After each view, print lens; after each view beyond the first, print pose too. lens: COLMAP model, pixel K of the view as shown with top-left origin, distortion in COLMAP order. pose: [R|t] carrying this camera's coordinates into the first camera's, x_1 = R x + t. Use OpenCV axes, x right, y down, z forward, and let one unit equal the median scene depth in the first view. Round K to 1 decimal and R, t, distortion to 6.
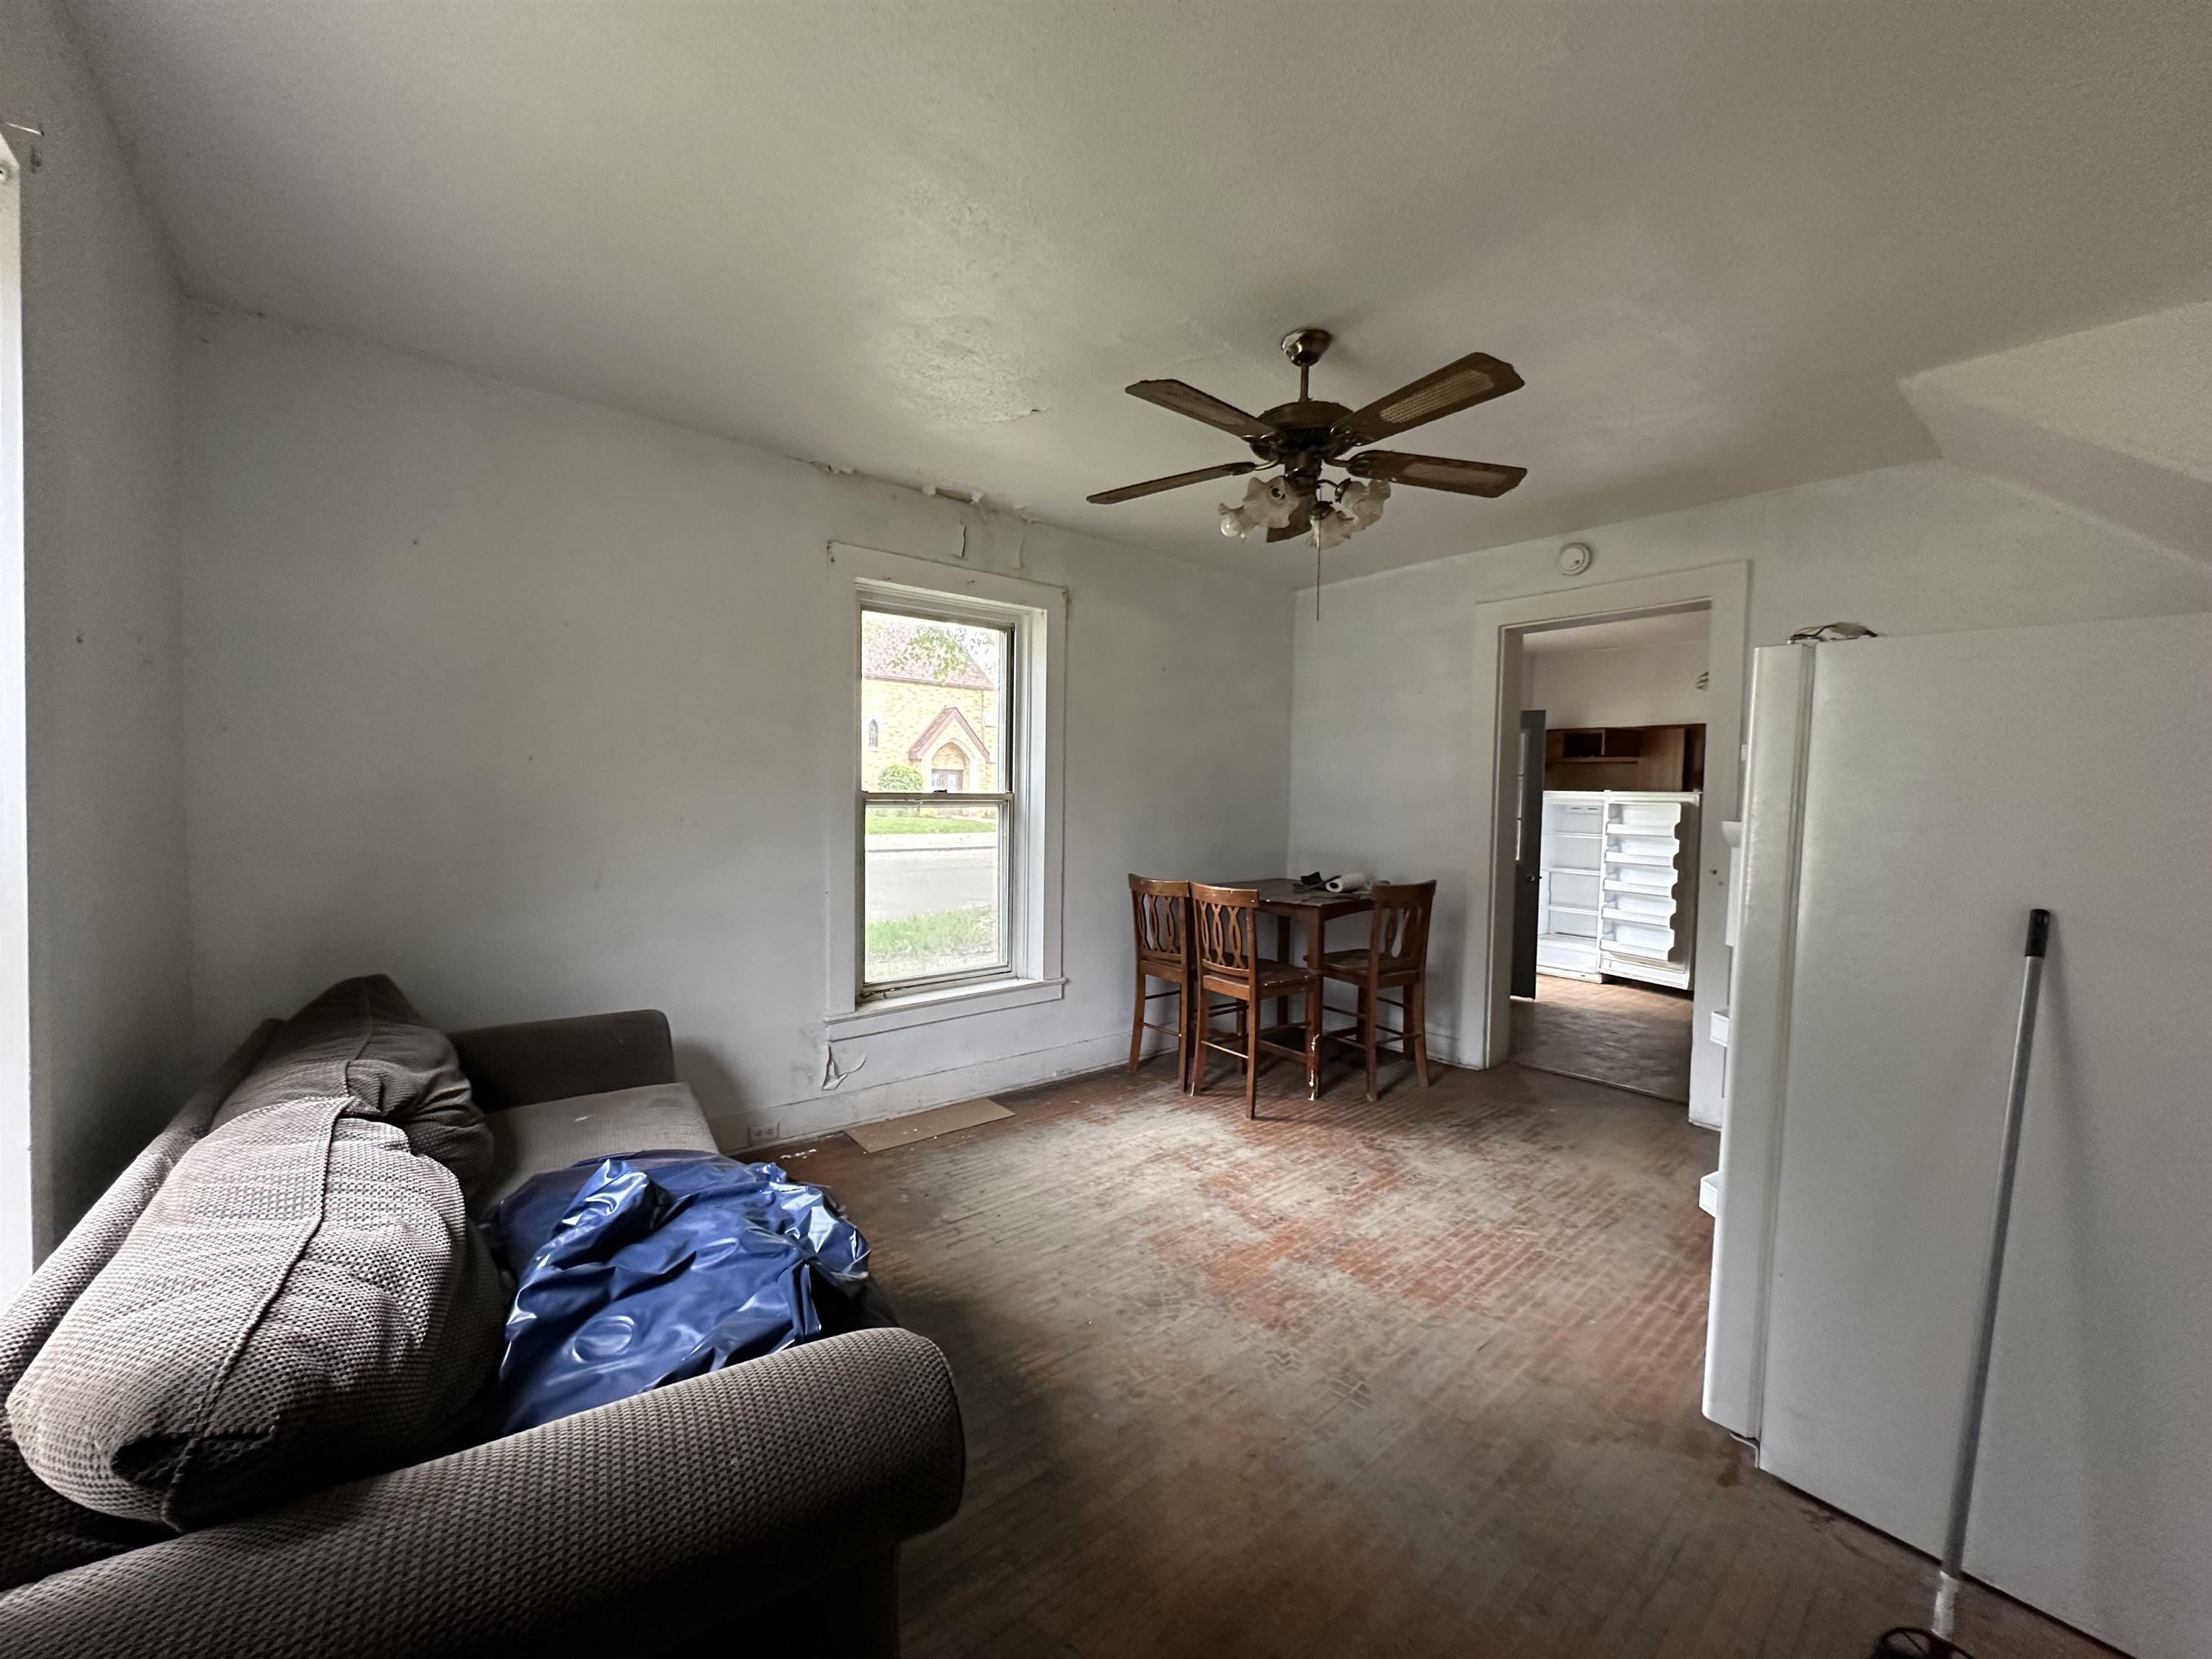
lens RADIAL K [[885.1, 0, 1106.5], [0, 885.1, 834.6], [0, 0, 1]] dist [-0.005568, 0.000747]
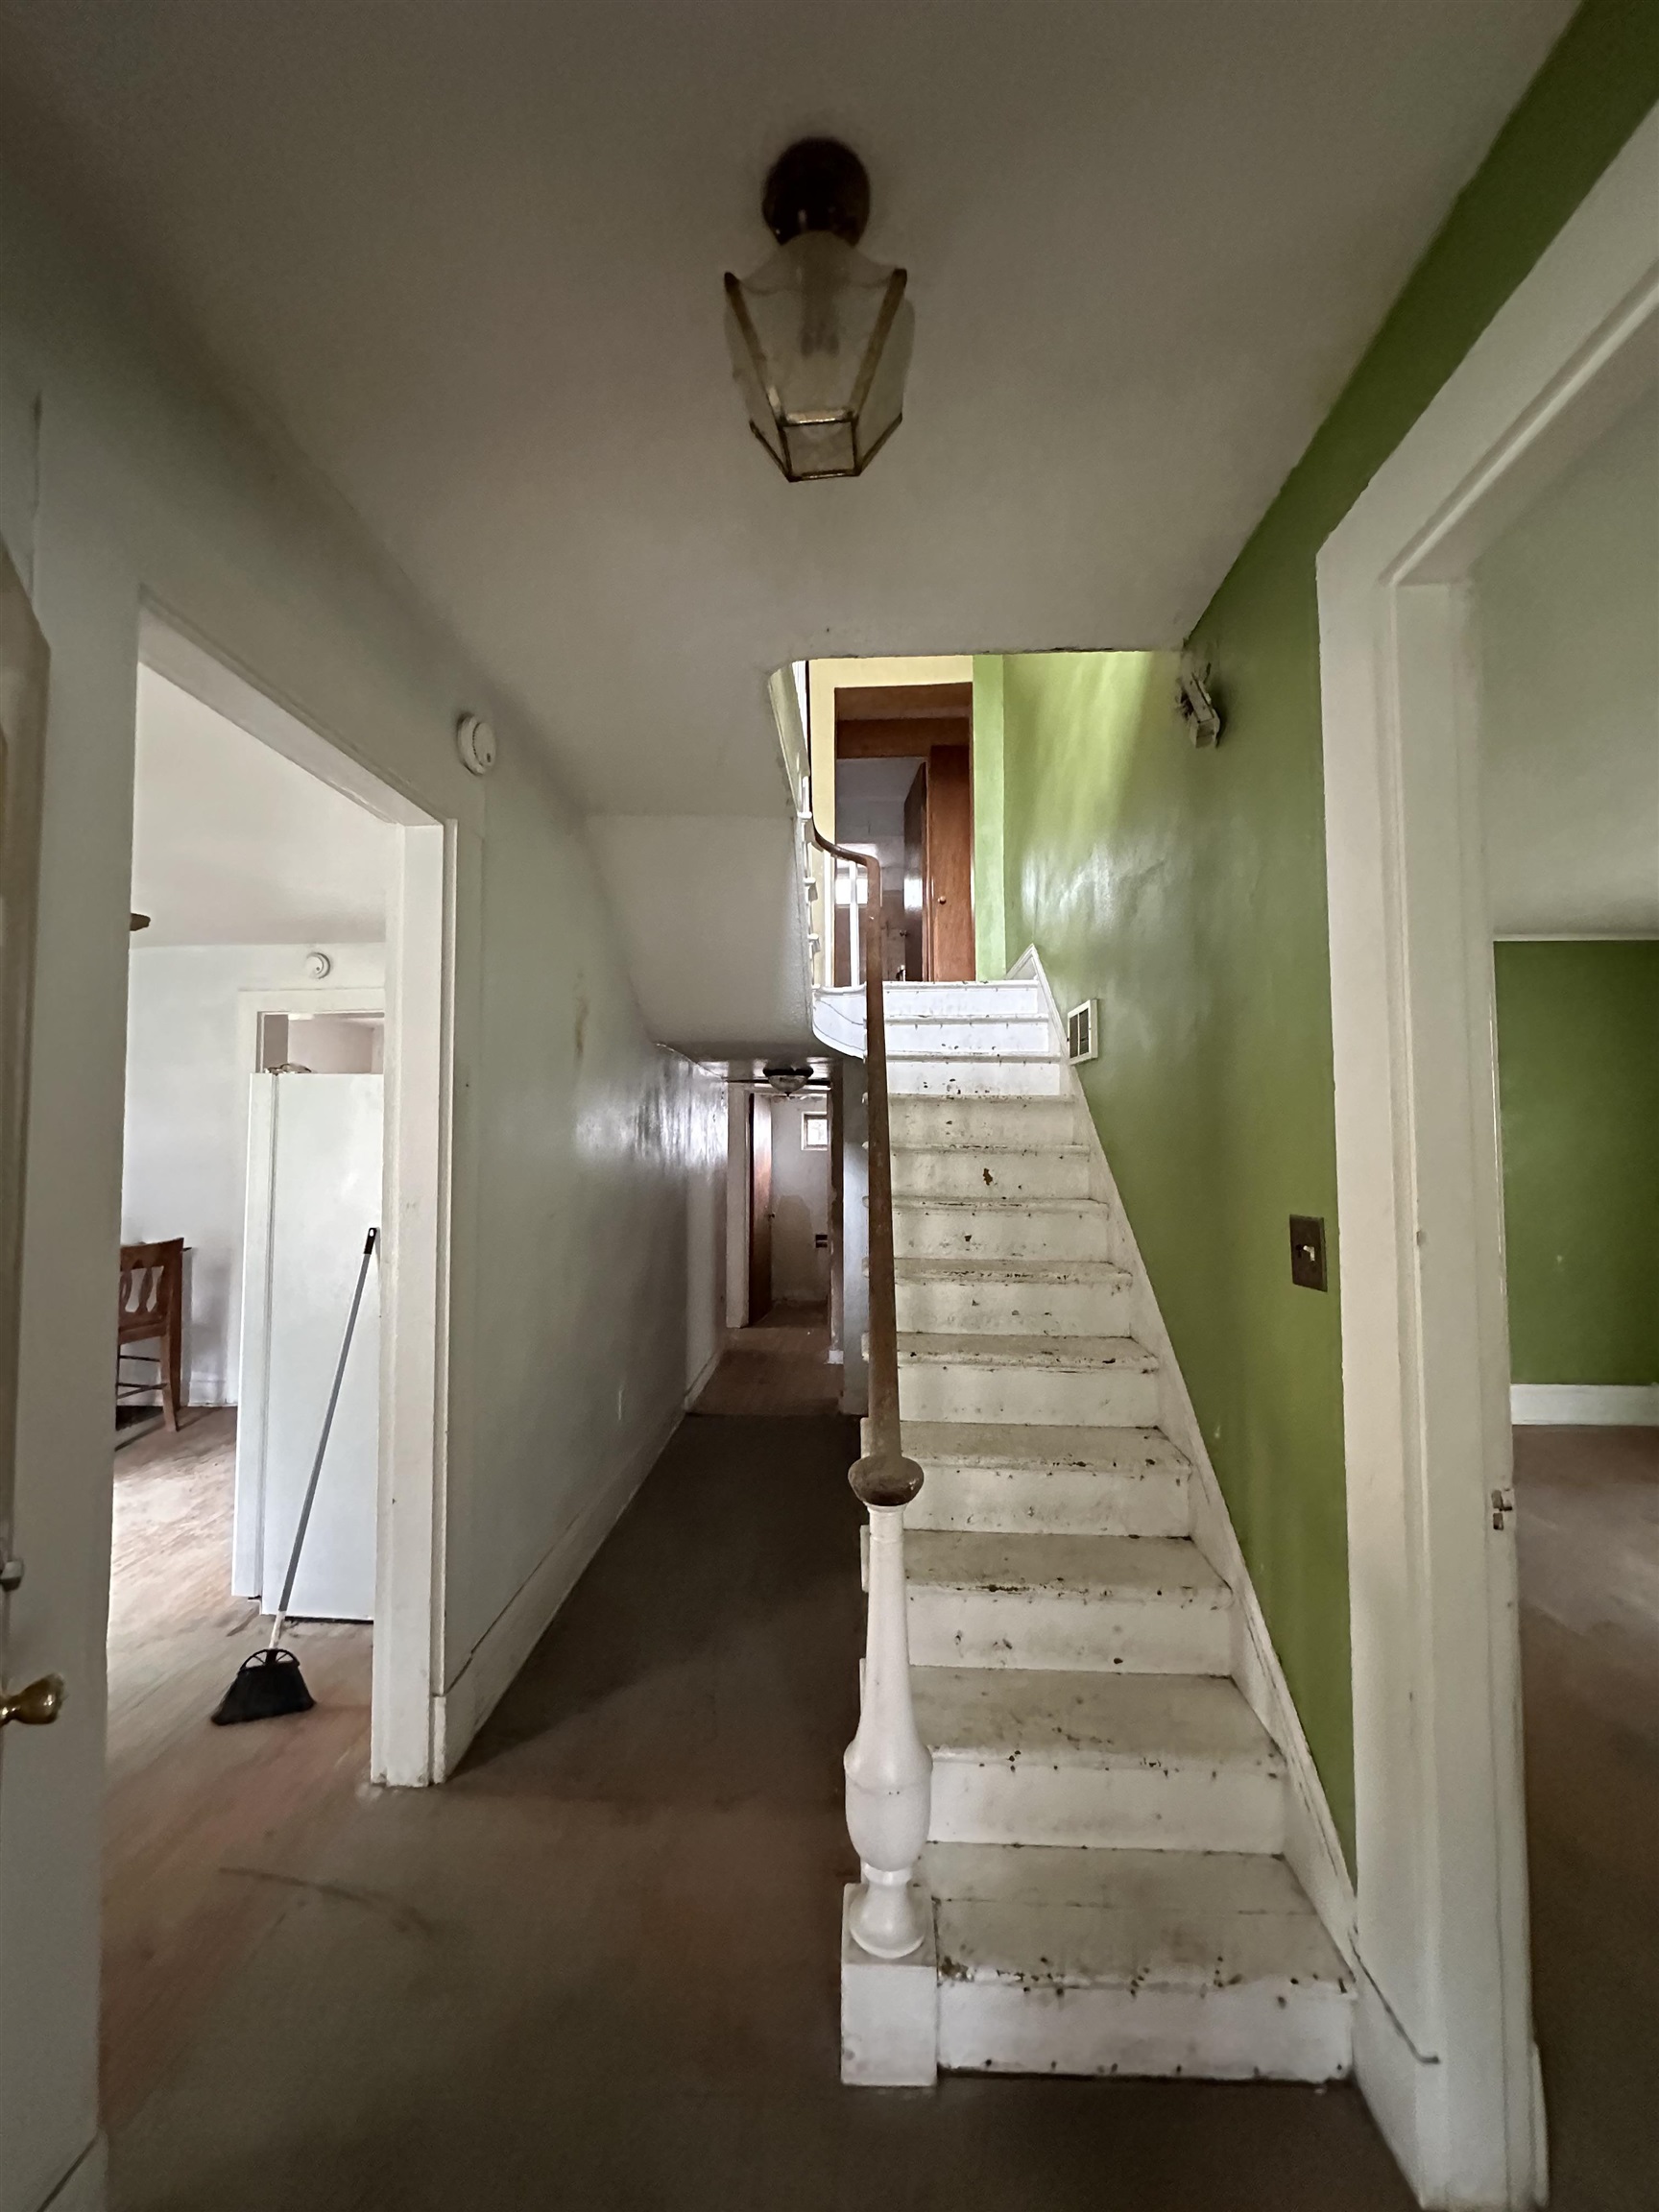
lens RADIAL K [[885.1, 0, 823.2], [0, 885.1, 1113.8], [0, 0, 1]] dist [-0.005568, 0.000747]
pose [[0.694292, 0.010061, 0.719623, 0.135258], [0.046088, 0.997228, -0.058409, -0.001347], [-0.718216, 0.073719, 0.691904, -0.343358]]
